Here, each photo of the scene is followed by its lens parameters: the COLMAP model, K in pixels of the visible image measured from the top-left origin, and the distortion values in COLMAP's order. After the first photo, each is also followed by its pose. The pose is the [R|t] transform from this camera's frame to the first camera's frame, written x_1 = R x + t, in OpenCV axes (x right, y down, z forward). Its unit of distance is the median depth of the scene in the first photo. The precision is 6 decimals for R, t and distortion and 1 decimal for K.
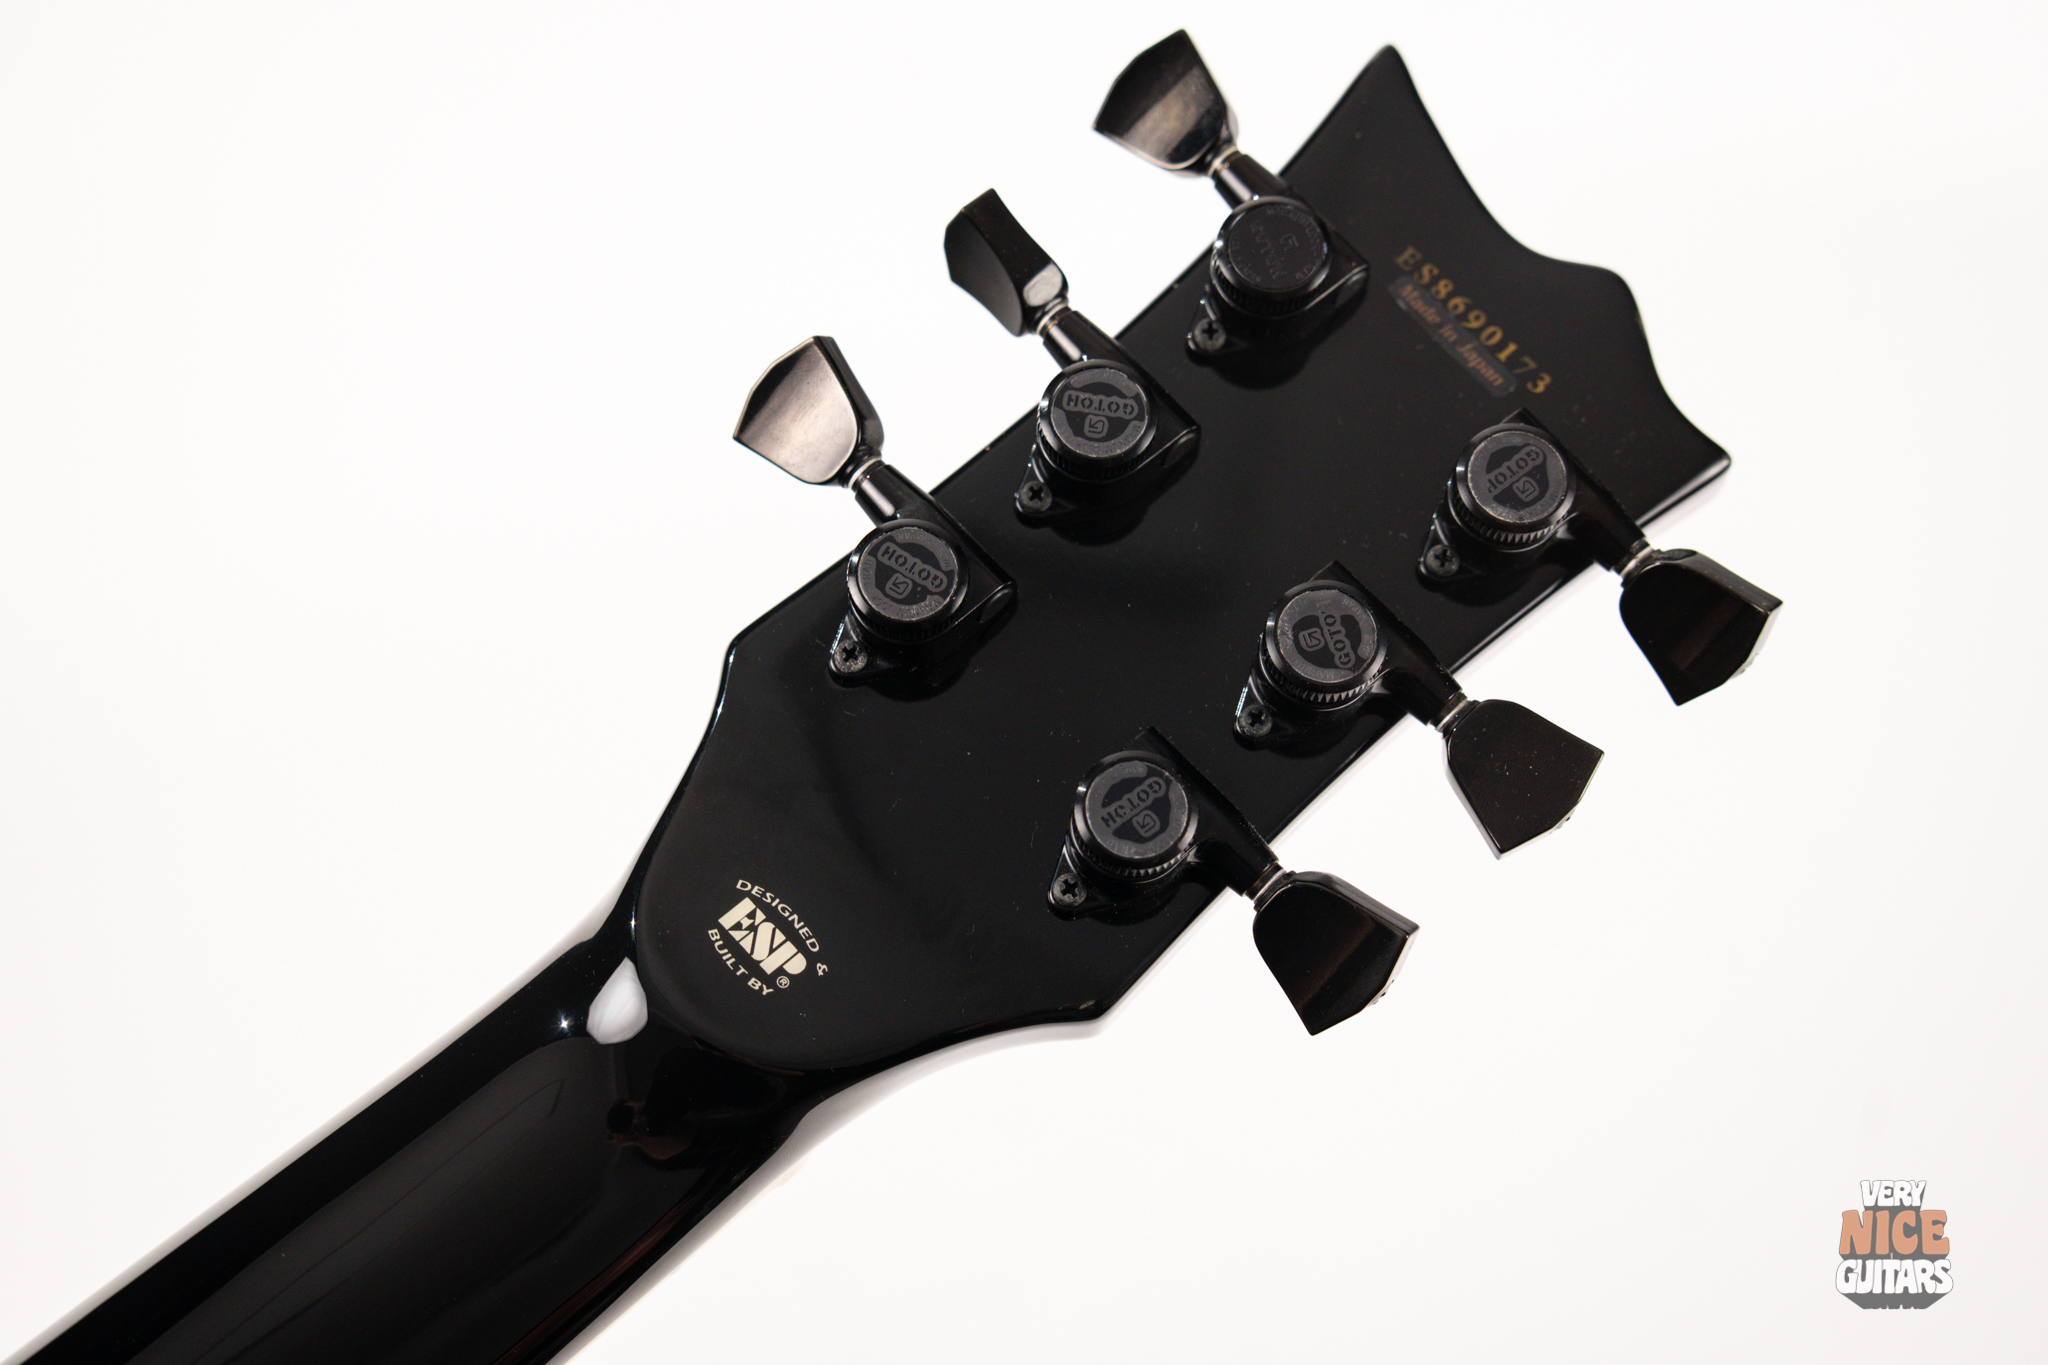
lens RADIAL K [[2963.0, 0, 1024.0], [0, 2963.0, 682.5], [0, 0, 1]] dist [0.098748, -0.335288]
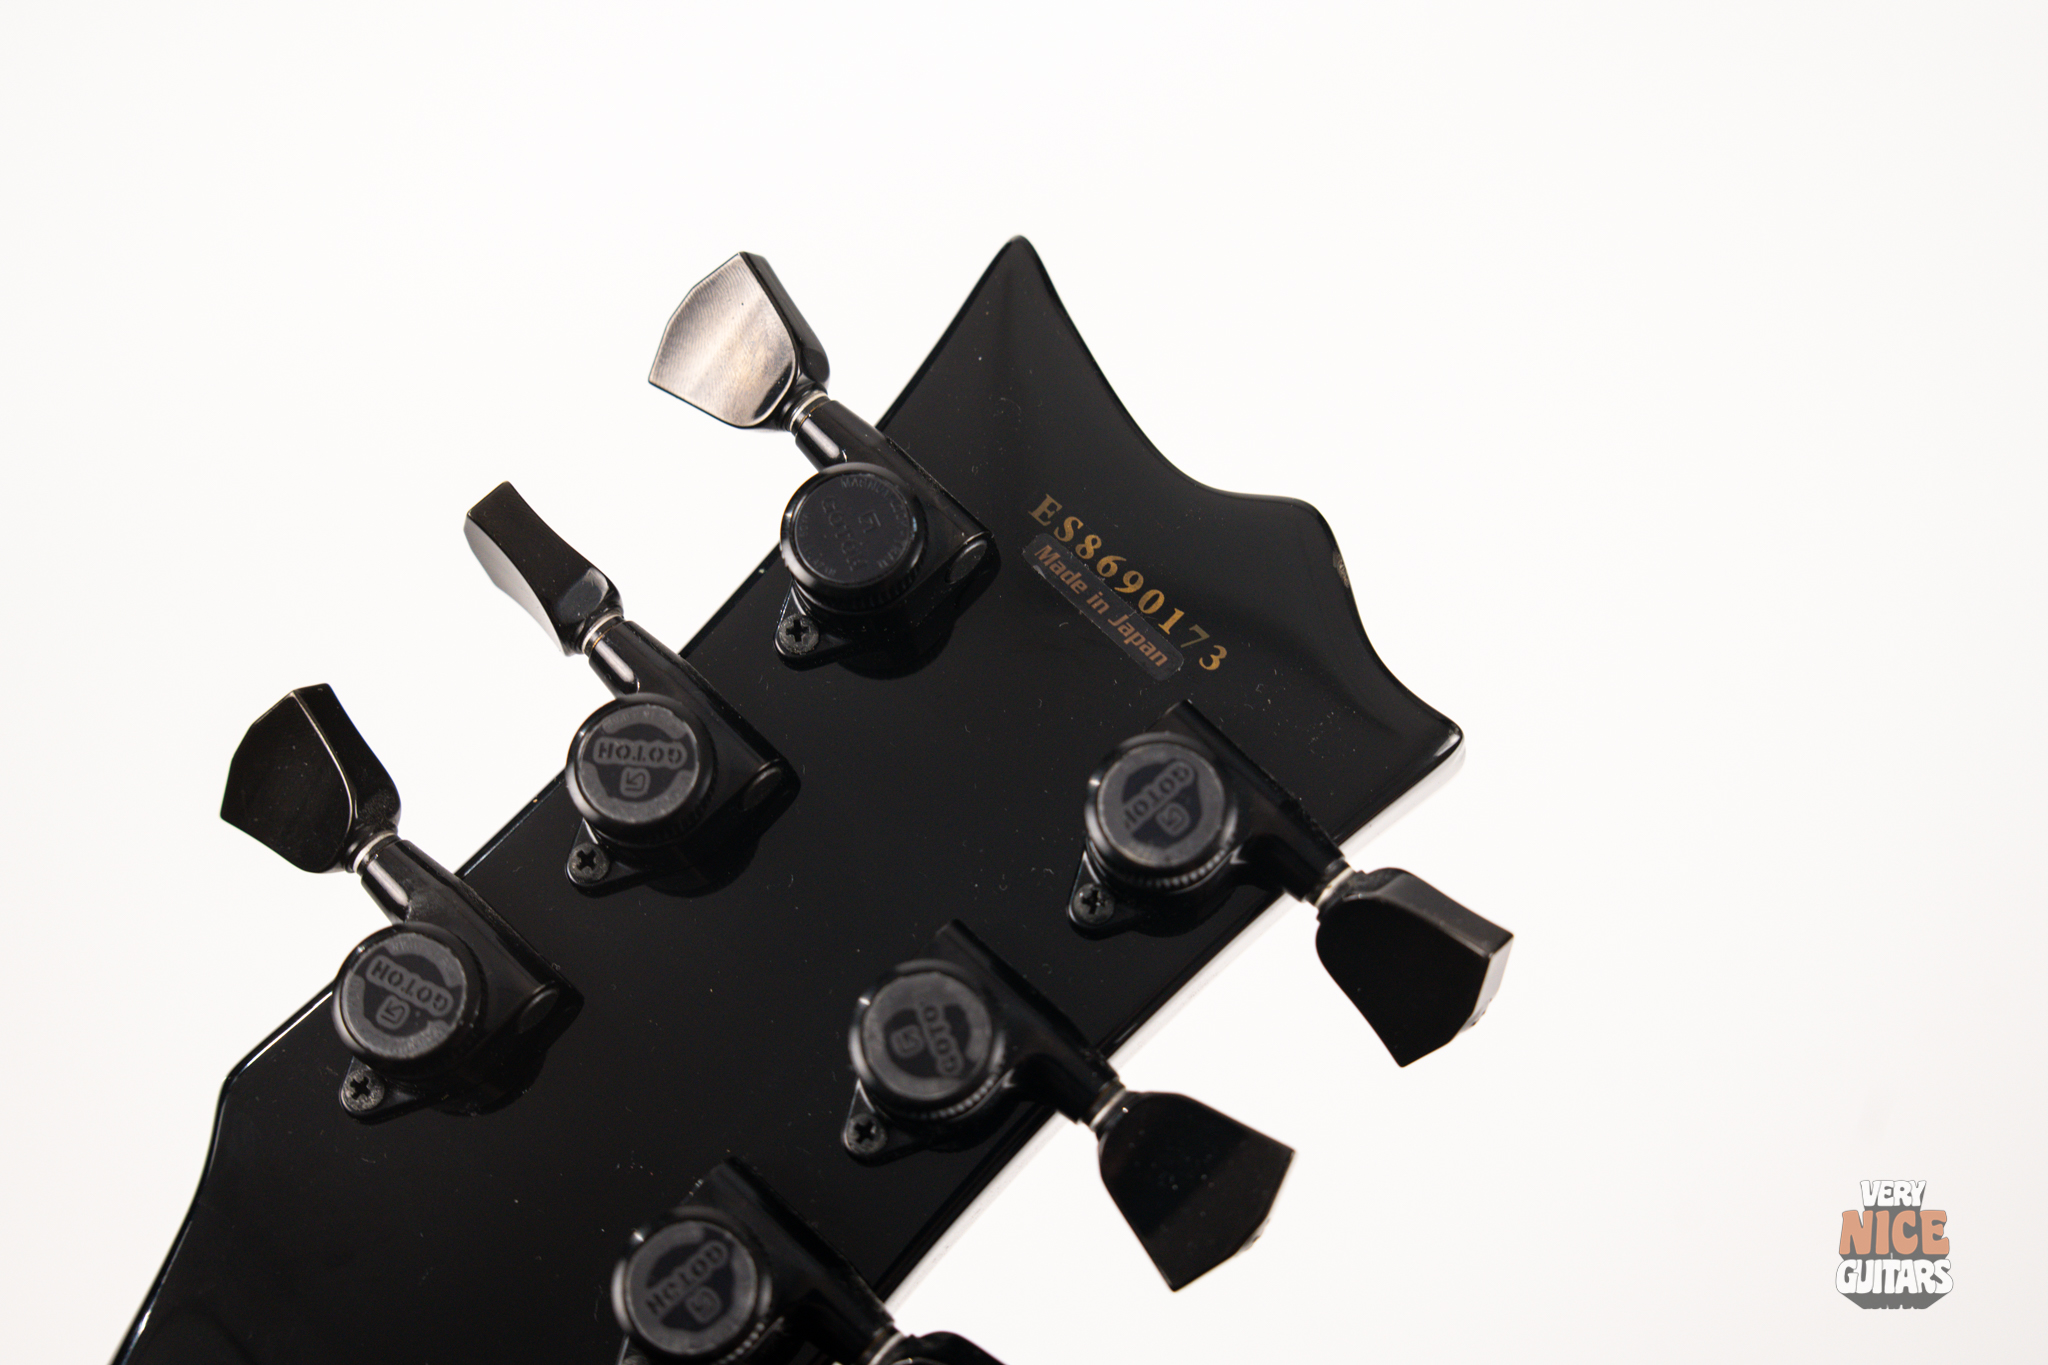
lens RADIAL K [[2963.0, 0, 1024.0], [0, 2963.0, 682.5], [0, 0, 1]] dist [0.098748, -0.335288]
pose [[0.993804, -0.086737, -0.069498, 0.186675], [0.087901, 0.996033, 0.013852, -0.115227], [0.068021, -0.019875, 0.997486, 0.211948]]
